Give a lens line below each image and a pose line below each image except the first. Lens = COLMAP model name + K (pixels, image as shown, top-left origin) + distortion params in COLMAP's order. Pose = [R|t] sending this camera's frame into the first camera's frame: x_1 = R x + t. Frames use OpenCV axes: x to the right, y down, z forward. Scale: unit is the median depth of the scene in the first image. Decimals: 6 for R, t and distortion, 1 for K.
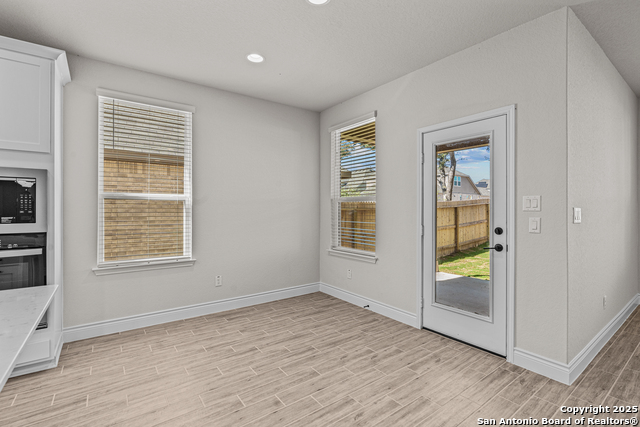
lens RADIAL K [[296.2, 0, 316.3], [0, 296.2, 210.6], [0, 0, 1]] dist [0.002039, 0.000667]
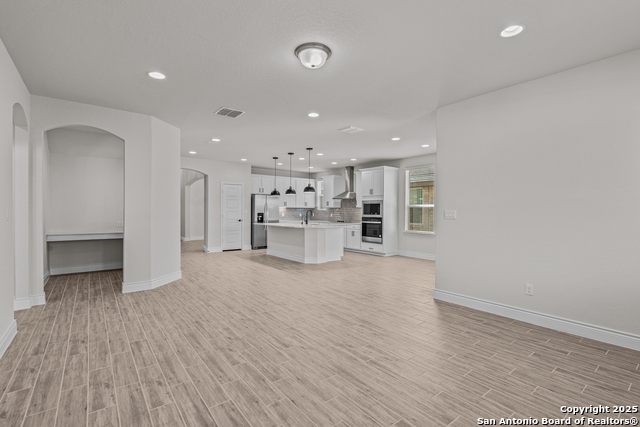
lens RADIAL K [[296.2, 0, 319.4], [0, 296.2, 214.1], [0, 0, 1]] dist [0.002039, 0.000667]
pose [[0.029125, 0.015368, -0.999458, 1.744597], [-0.005117, 0.999871, 0.015226, -0.011985], [0.999563, 0.004671, 0.029200, 0.087018]]
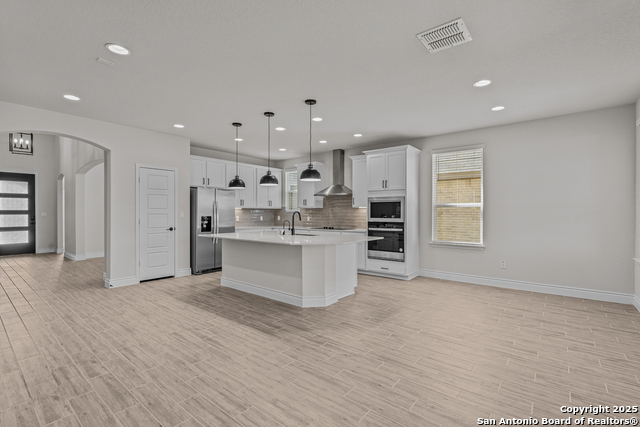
lens RADIAL K [[296.2, 0, 319.5], [0, 296.2, 211.7], [0, 0, 1]] dist [0.002039, 0.000667]
pose [[0.255589, 0.002225, -0.966783, 0.817290], [-0.001392, 0.999997, 0.001933, -0.010951], [0.966784, 0.000851, 0.255592, -0.184413]]
